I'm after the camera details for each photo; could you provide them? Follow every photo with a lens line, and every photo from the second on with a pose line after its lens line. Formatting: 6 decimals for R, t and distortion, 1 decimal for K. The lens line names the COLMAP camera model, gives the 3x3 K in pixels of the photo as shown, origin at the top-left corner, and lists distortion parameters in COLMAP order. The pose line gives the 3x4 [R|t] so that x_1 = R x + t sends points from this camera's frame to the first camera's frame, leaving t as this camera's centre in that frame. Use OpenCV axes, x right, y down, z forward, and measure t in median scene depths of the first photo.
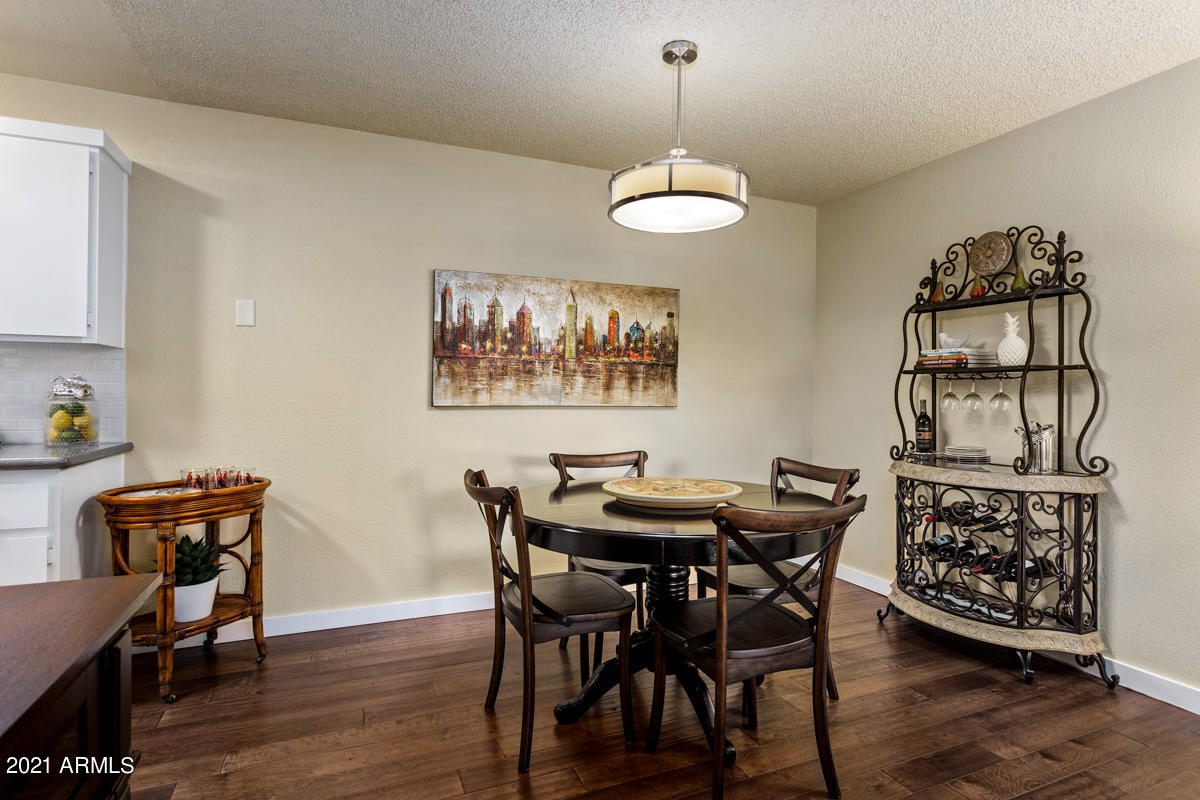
lens RADIAL K [[598.9, 0, 586.8], [0, 598.9, 393.4], [0, 0, 1]] dist [-0.001552, 0.002888]
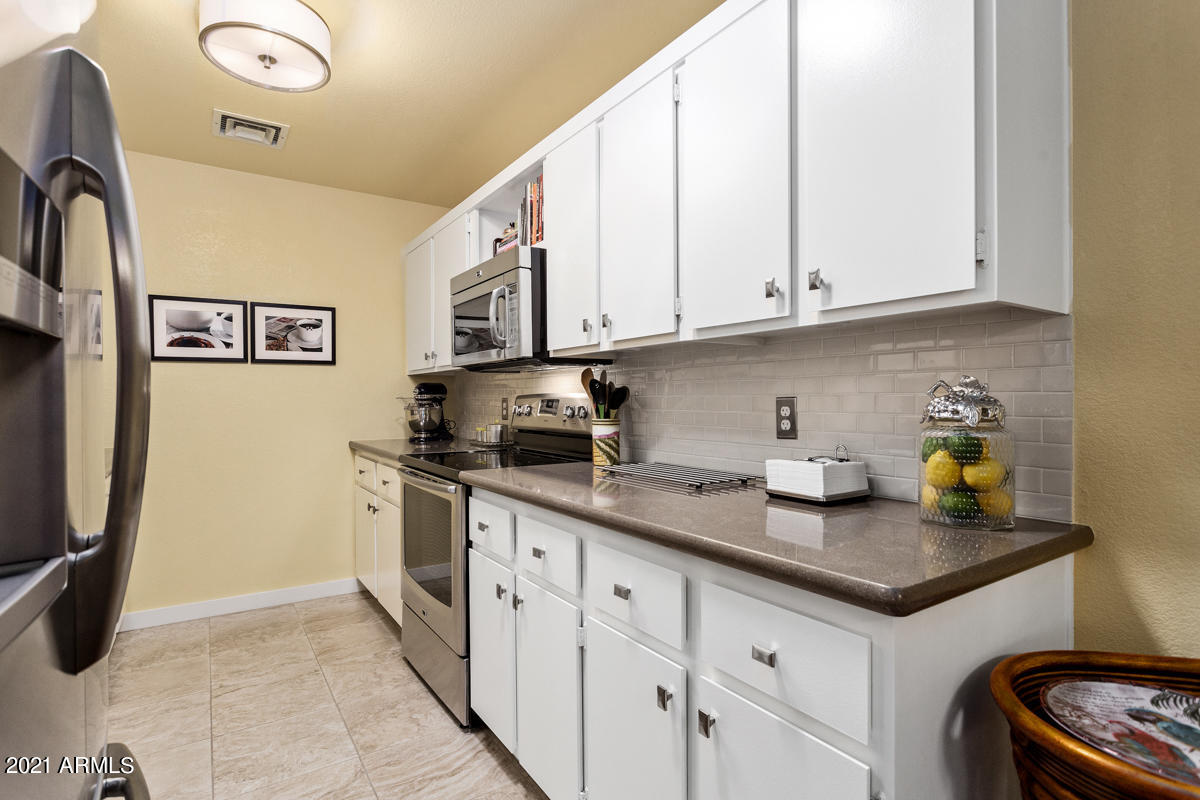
lens RADIAL K [[598.9, 0, 601.5], [0, 598.9, 402.1], [0, 0, 1]] dist [-0.001552, 0.002888]
pose [[0.206417, -0.010277, -0.978410, -0.443459], [0.005391, 0.999942, -0.009366, -0.008166], [0.978449, -0.003341, 0.206461, 0.613867]]
